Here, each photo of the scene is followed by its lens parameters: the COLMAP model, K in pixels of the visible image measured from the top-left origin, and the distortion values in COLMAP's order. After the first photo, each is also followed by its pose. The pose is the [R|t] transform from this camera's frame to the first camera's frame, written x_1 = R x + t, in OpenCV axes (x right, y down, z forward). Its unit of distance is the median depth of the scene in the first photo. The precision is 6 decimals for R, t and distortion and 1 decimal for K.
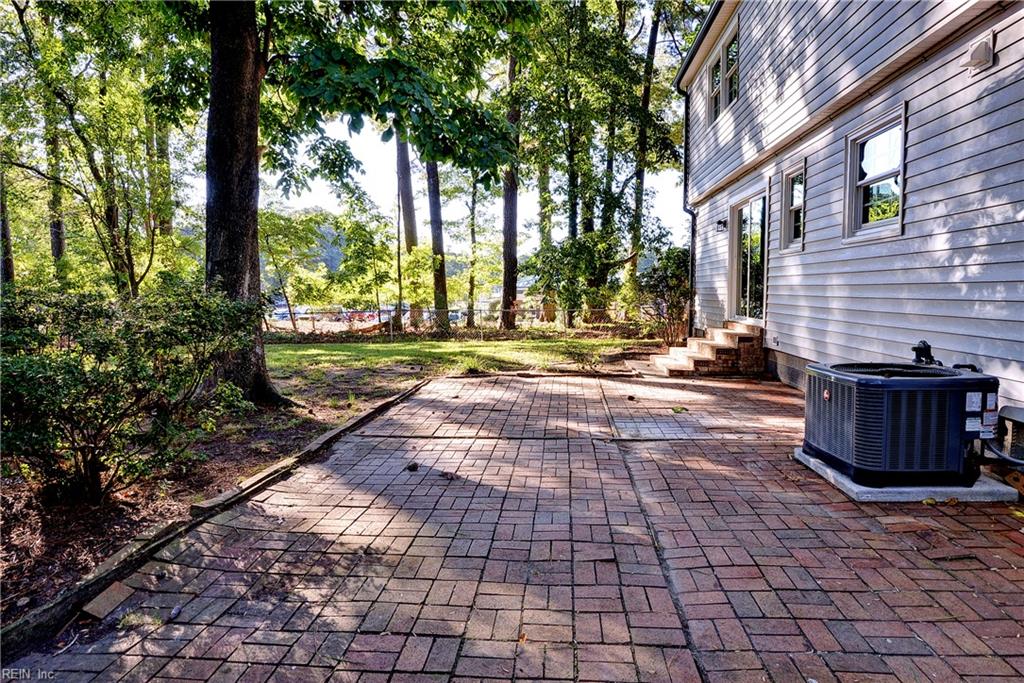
lens RADIAL K [[554.1, 0, 513.4], [0, 554.1, 343.3], [0, 0, 1]] dist [-0.018451, -0.003552]
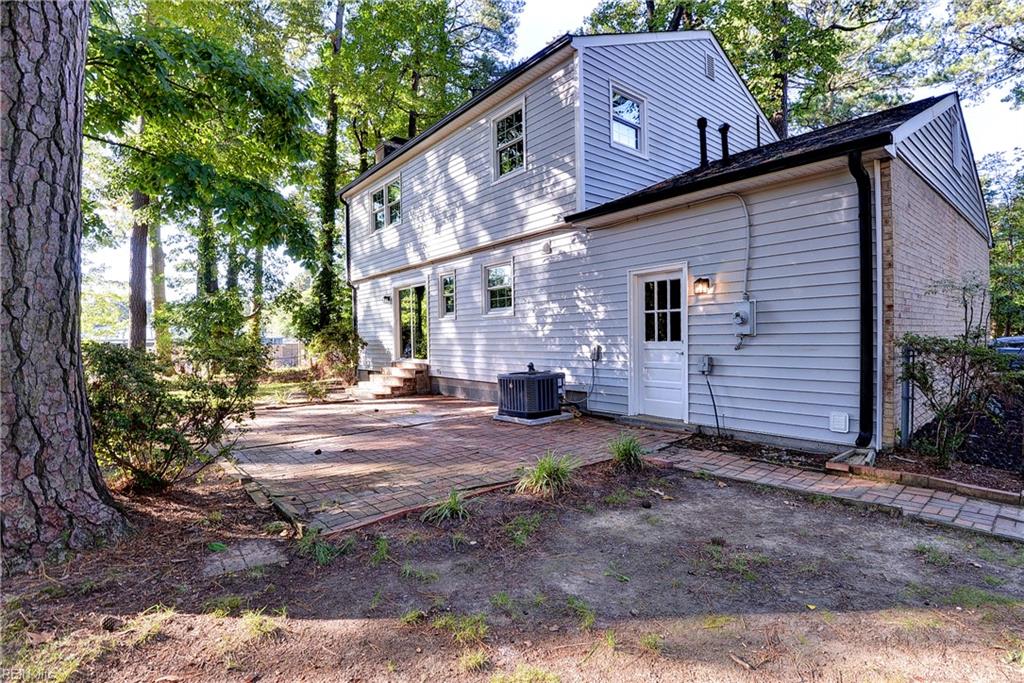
lens RADIAL K [[487.0, 0, 513.4], [0, 487.0, 339.5], [0, 0, 1]] dist [0.007864, -0.002775]
pose [[0.707512, 0.001107, 0.706701, -0.507100], [0.072165, 0.994658, -0.073805, 0.030995], [-0.703008, 0.103217, 0.703652, -0.269729]]
